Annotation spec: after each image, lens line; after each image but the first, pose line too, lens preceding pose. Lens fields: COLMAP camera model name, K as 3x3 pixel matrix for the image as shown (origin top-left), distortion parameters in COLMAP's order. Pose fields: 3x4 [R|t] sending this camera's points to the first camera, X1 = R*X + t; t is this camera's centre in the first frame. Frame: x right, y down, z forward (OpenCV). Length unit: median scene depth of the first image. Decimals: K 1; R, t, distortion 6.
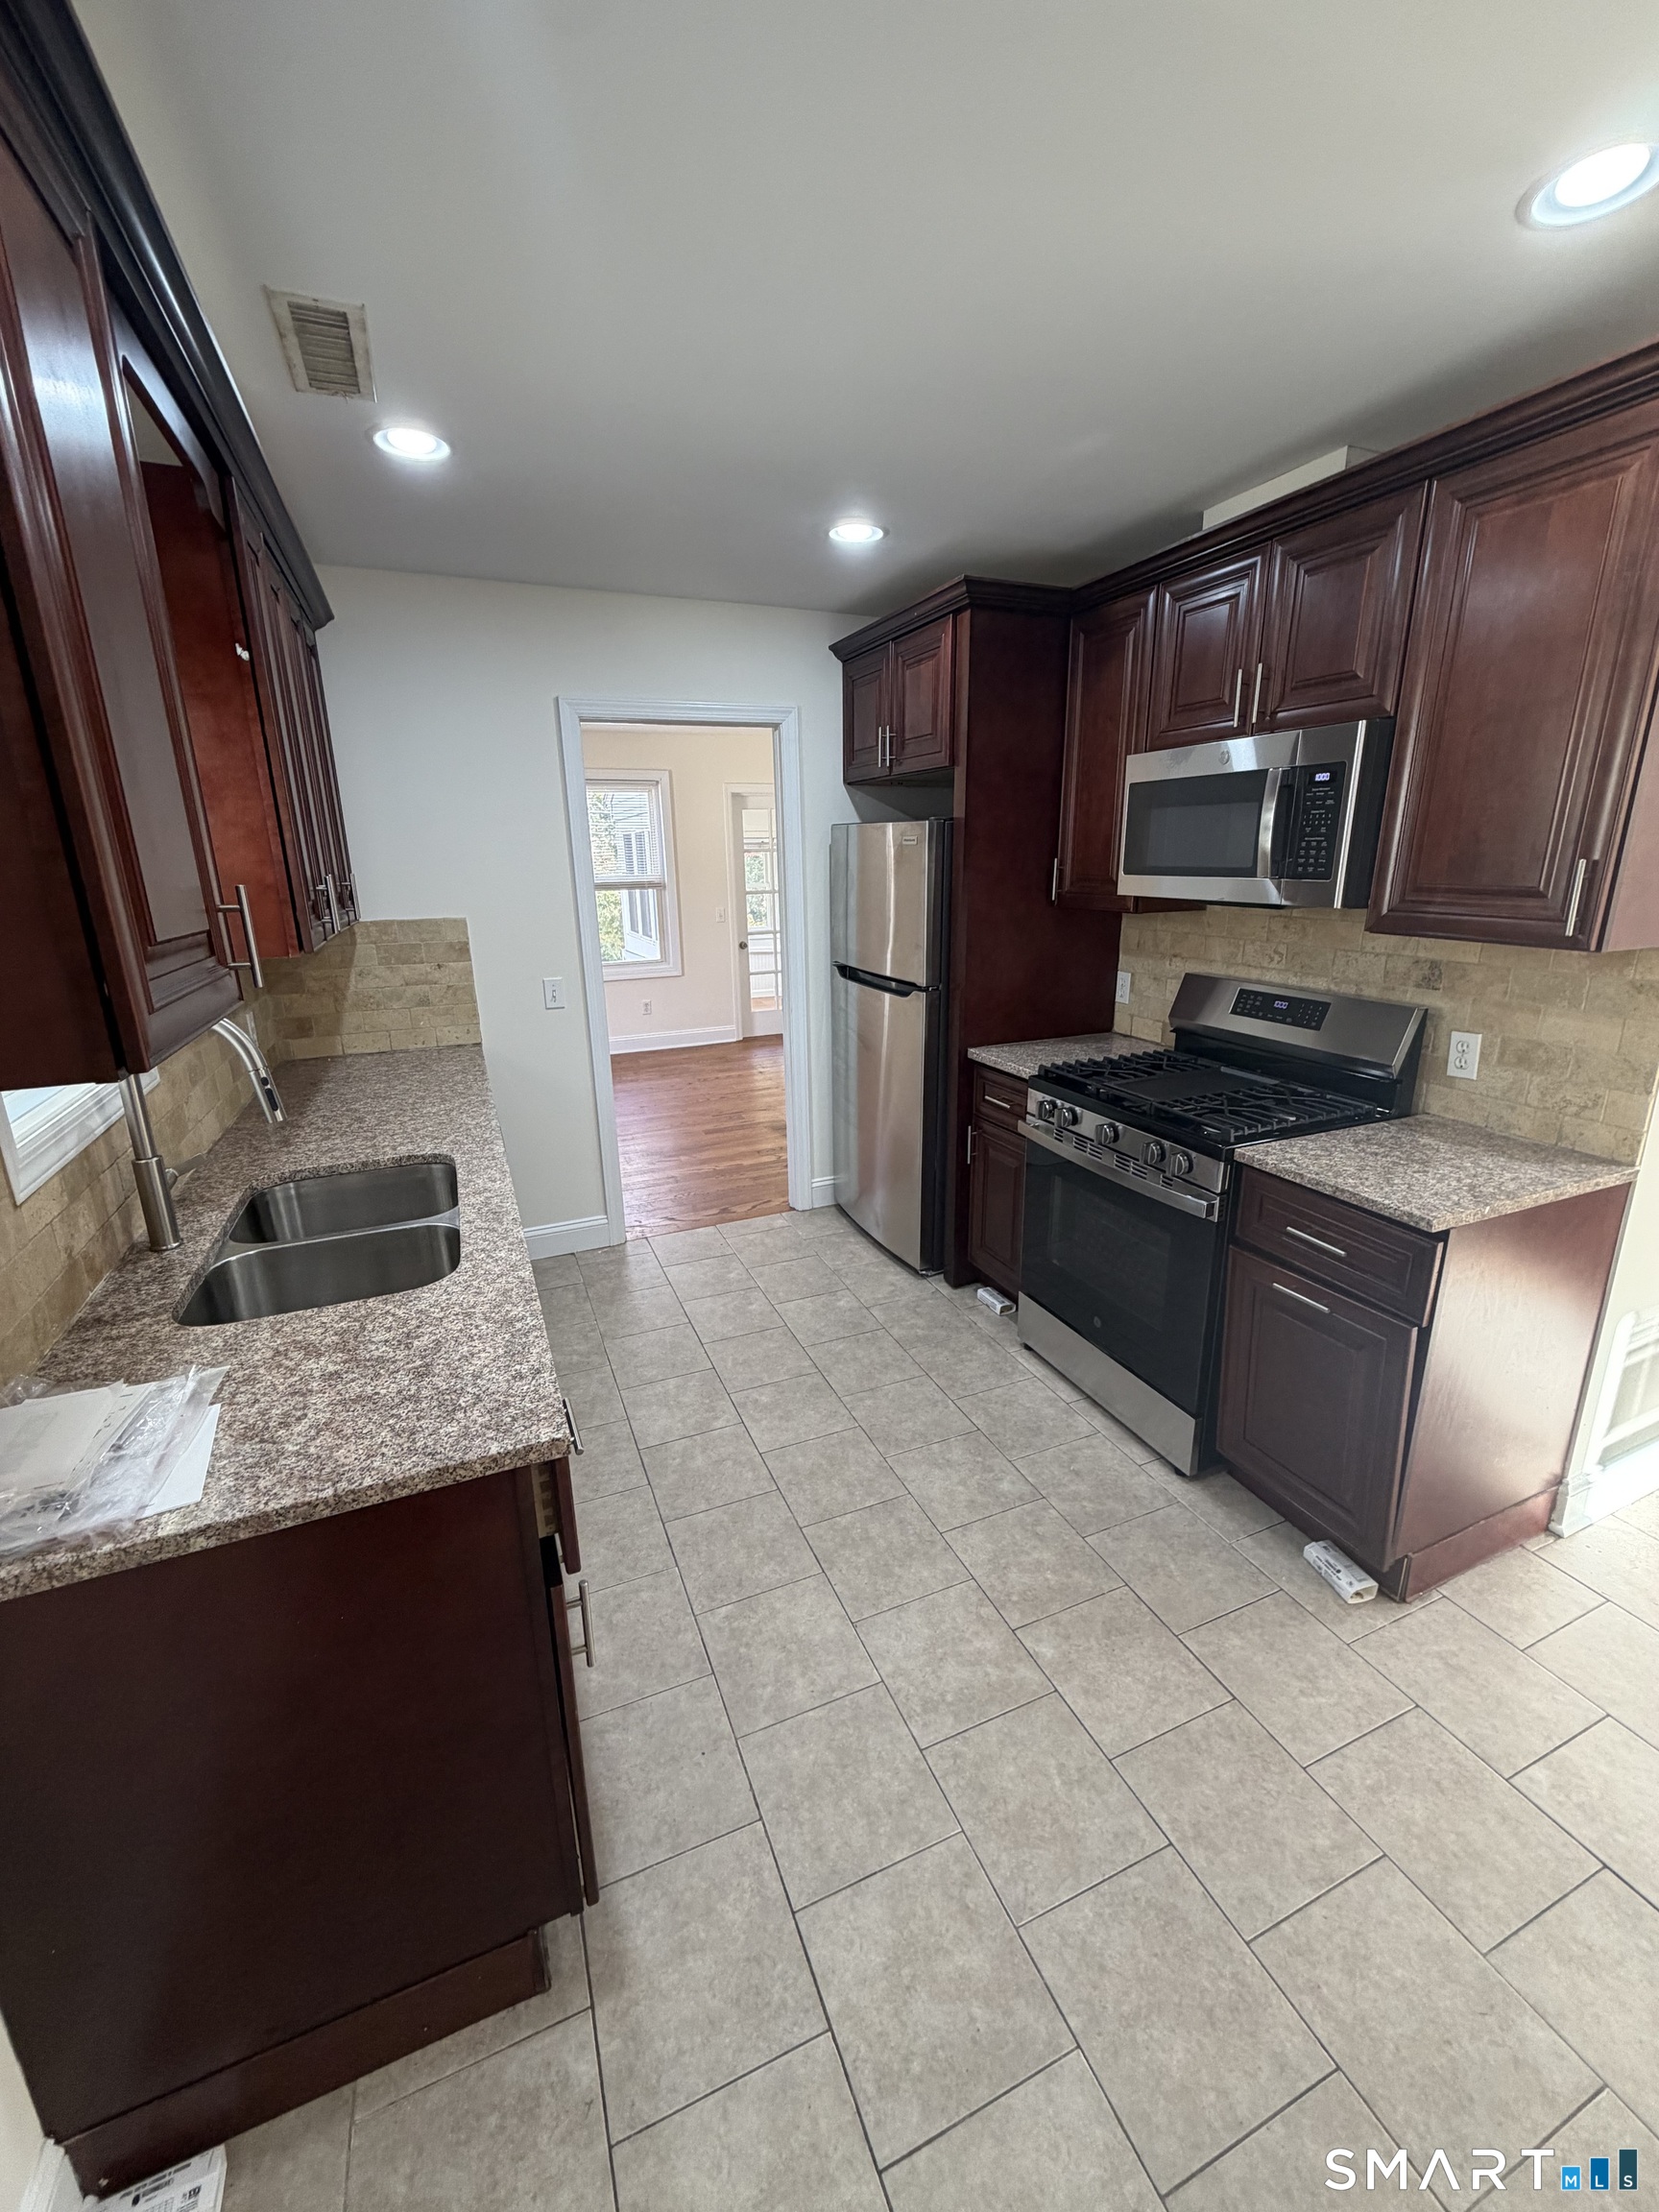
lens RADIAL K [[882.5, 0, 829.2], [0, 882.5, 1098.8], [0, 0, 1]] dist [0.014761, 0.000243]
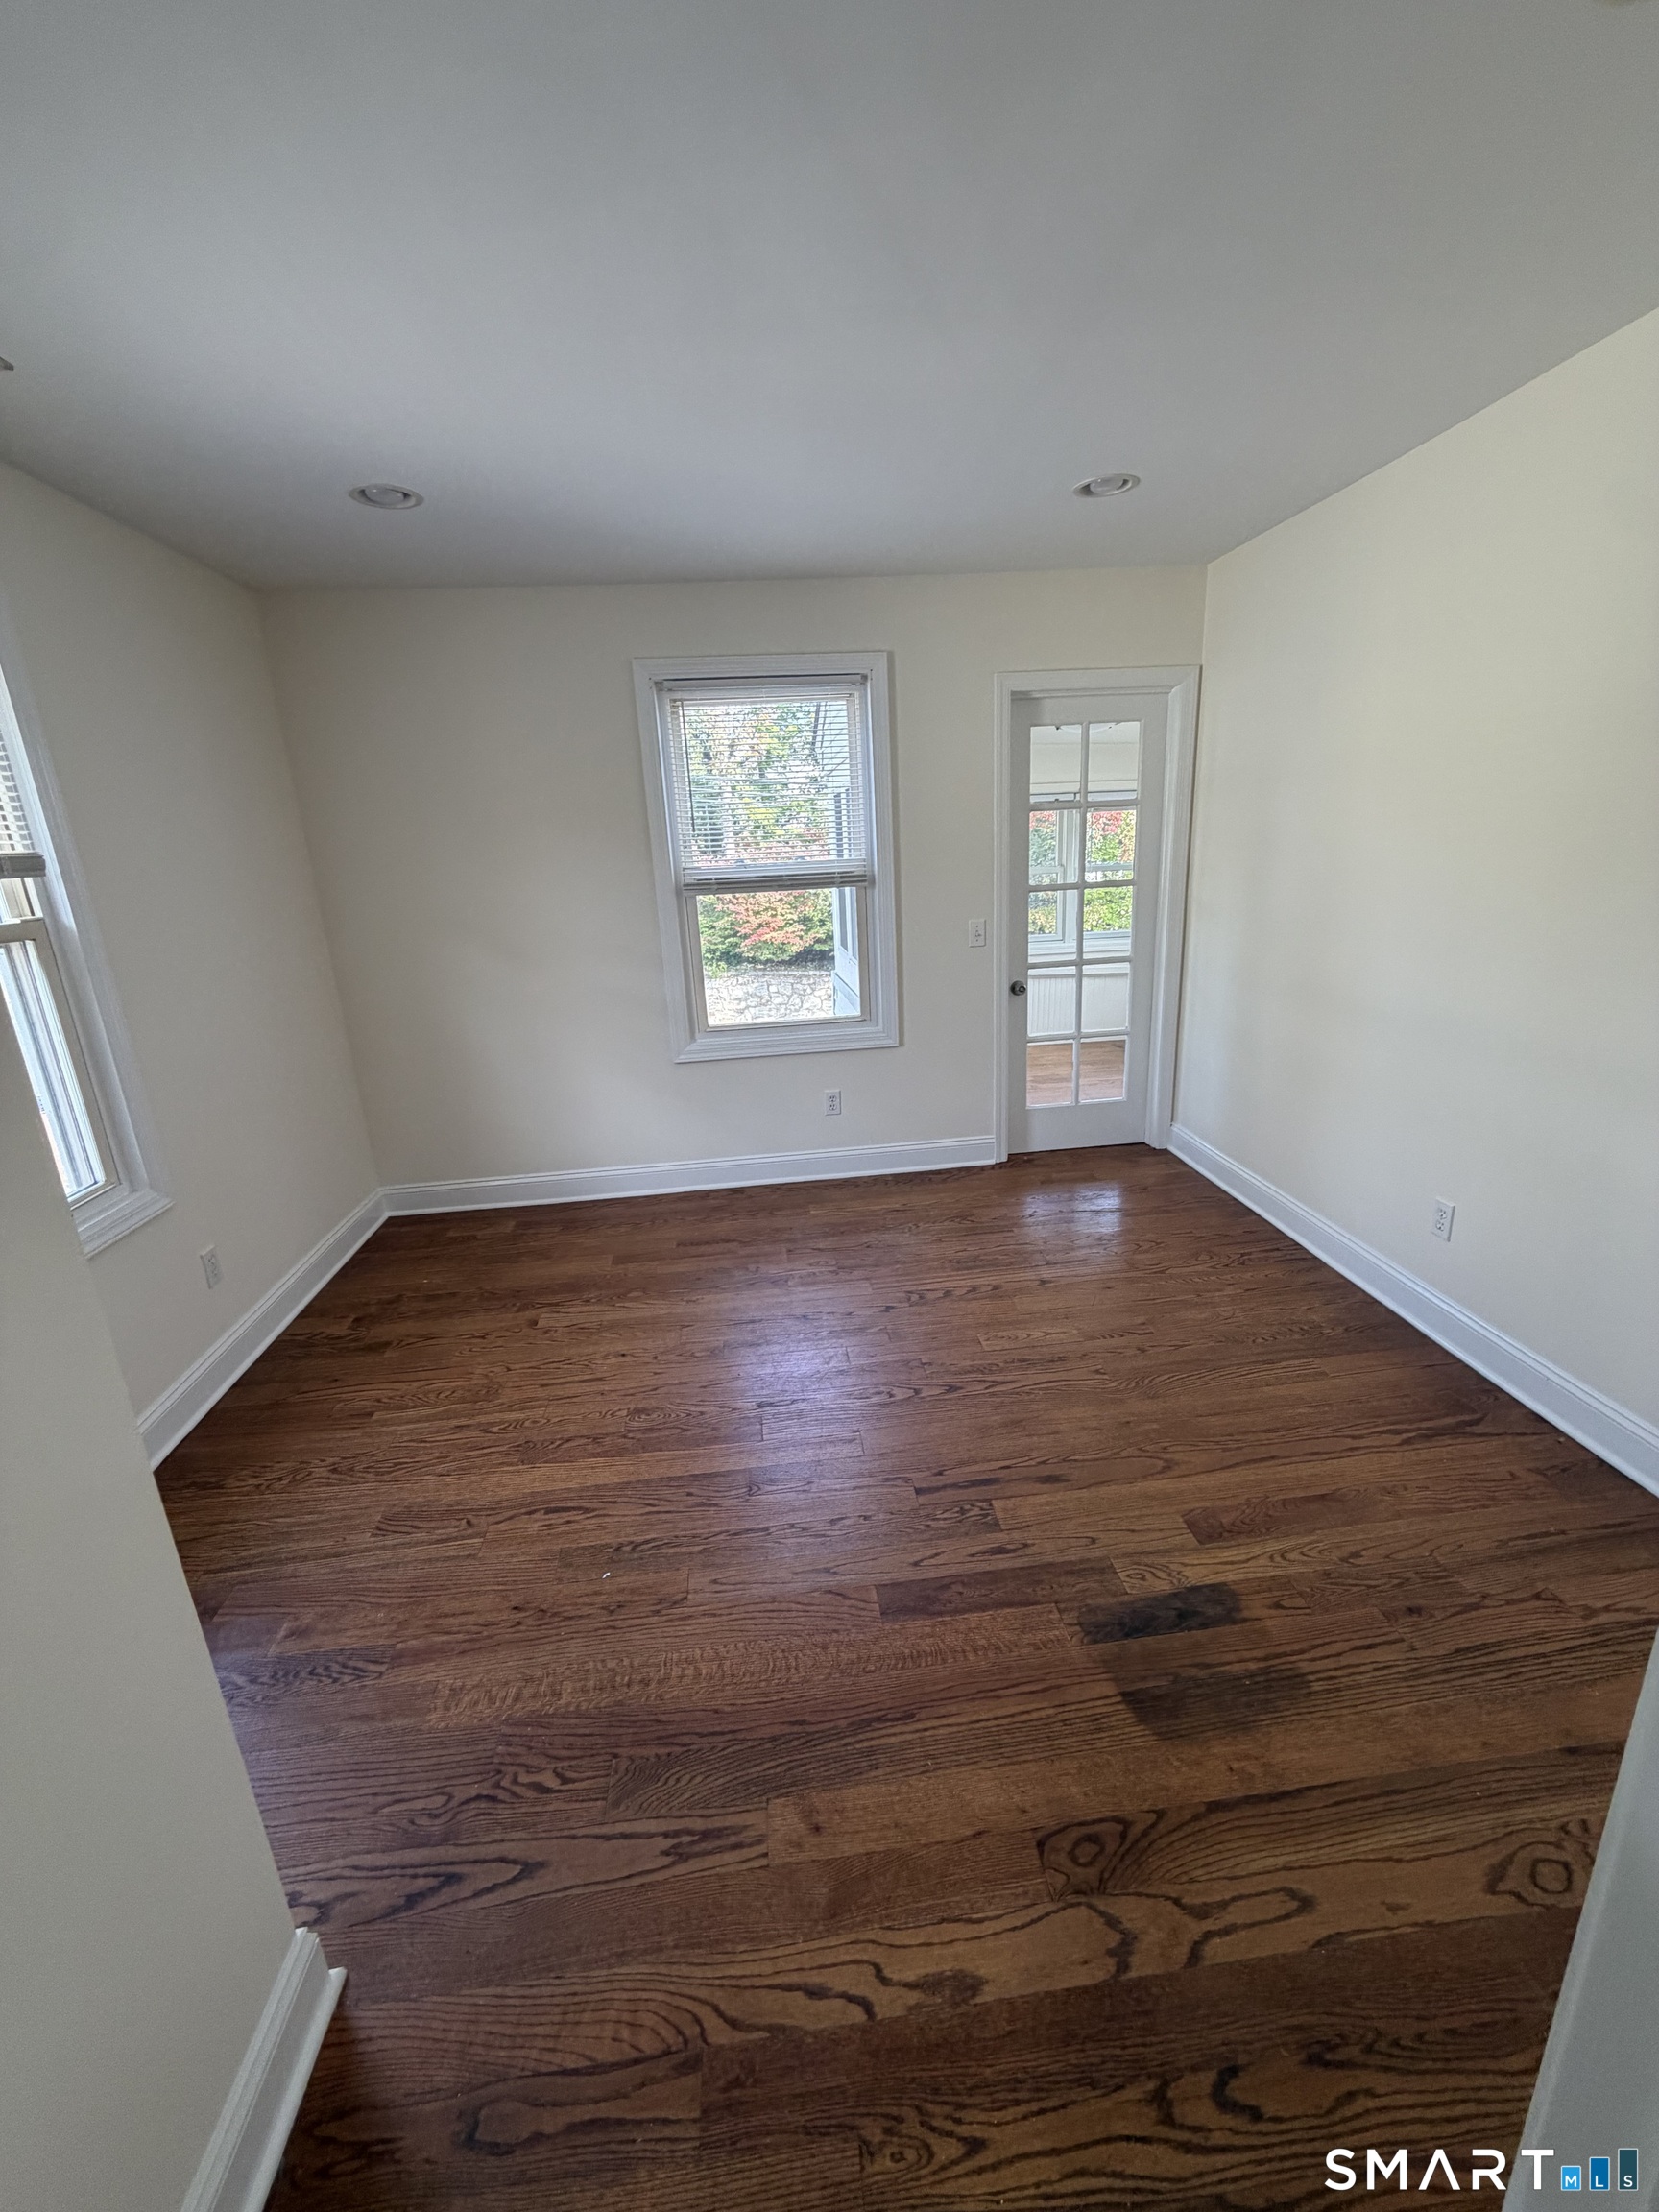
lens RADIAL K [[882.5, 0, 829.4], [0, 882.5, 1104.4], [0, 0, 1]] dist [0.014761, 0.000243]
pose [[0.953823, 0.053751, -0.295520, -0.046316], [-0.046474, 0.998420, 0.031598, -0.119355], [0.296751, -0.016405, 0.954814, 0.474775]]
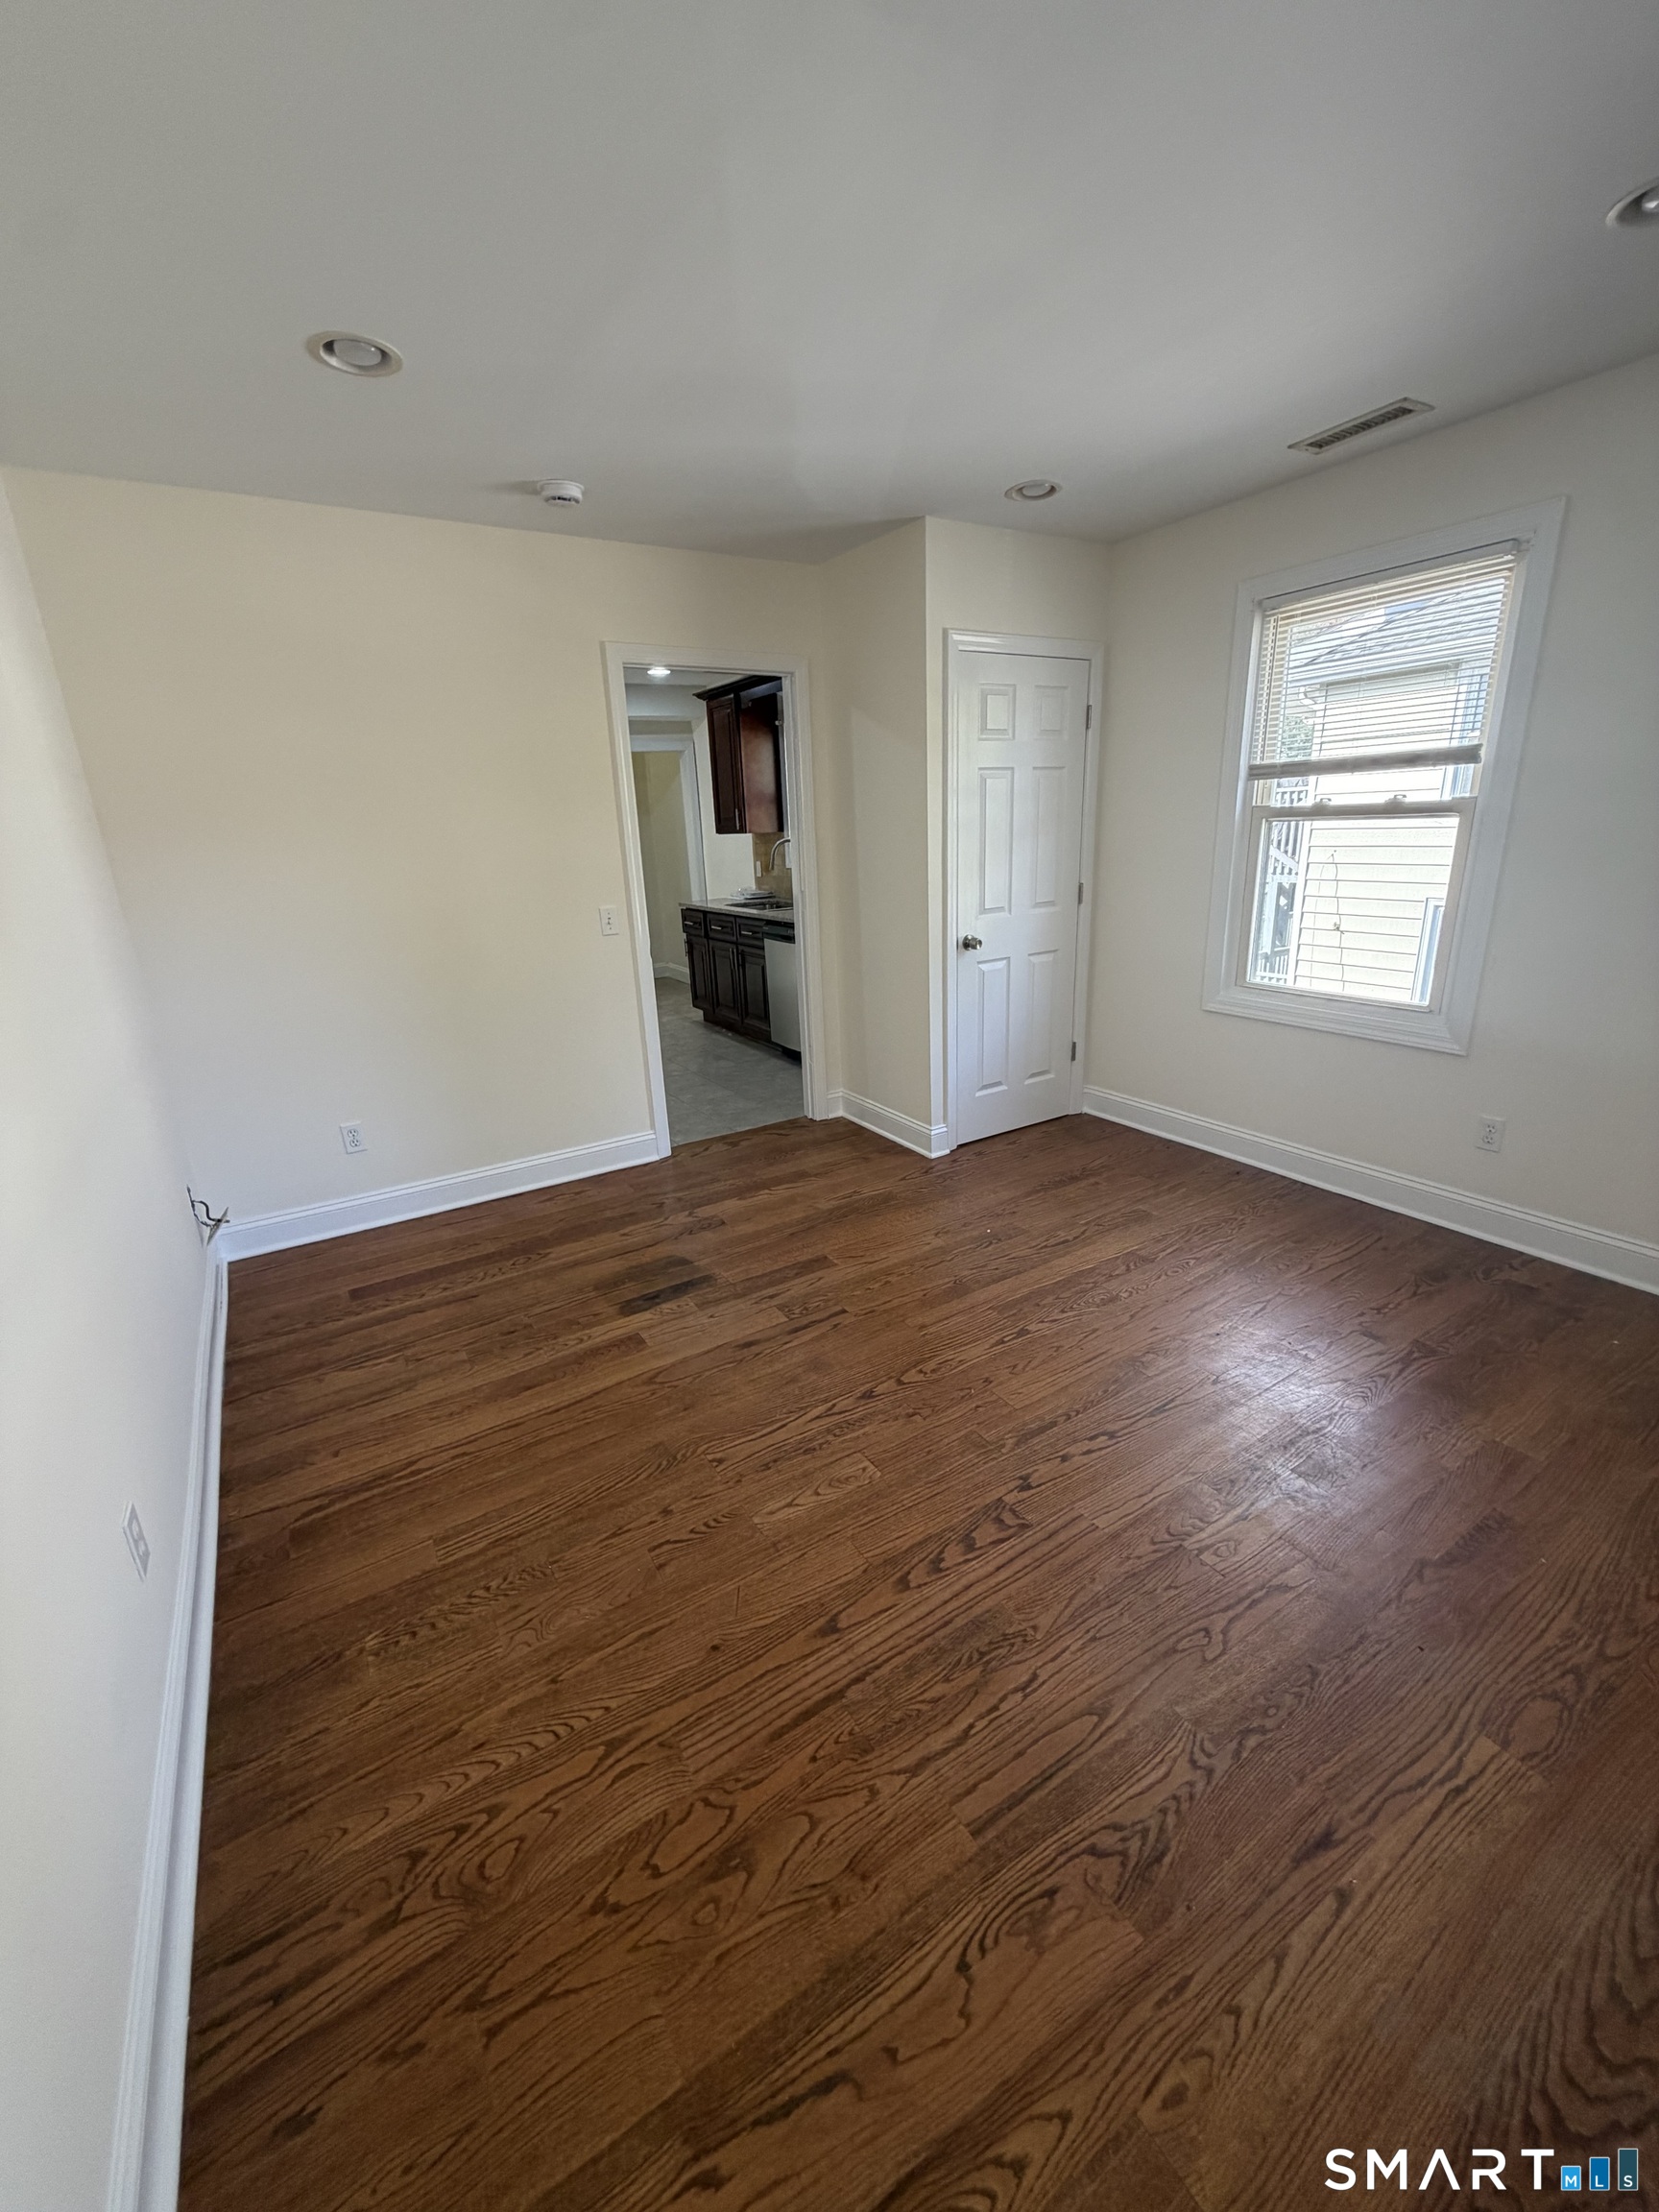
lens RADIAL K [[882.5, 0, 828.8], [0, 882.5, 1110.4], [0, 0, 1]] dist [0.014761, 0.000243]
pose [[-0.987048, 0.097296, -0.127554, -0.051945], [0.009926, 0.830612, 0.556762, -0.255905], [0.160119, 0.548285, -0.820820, 0.996707]]
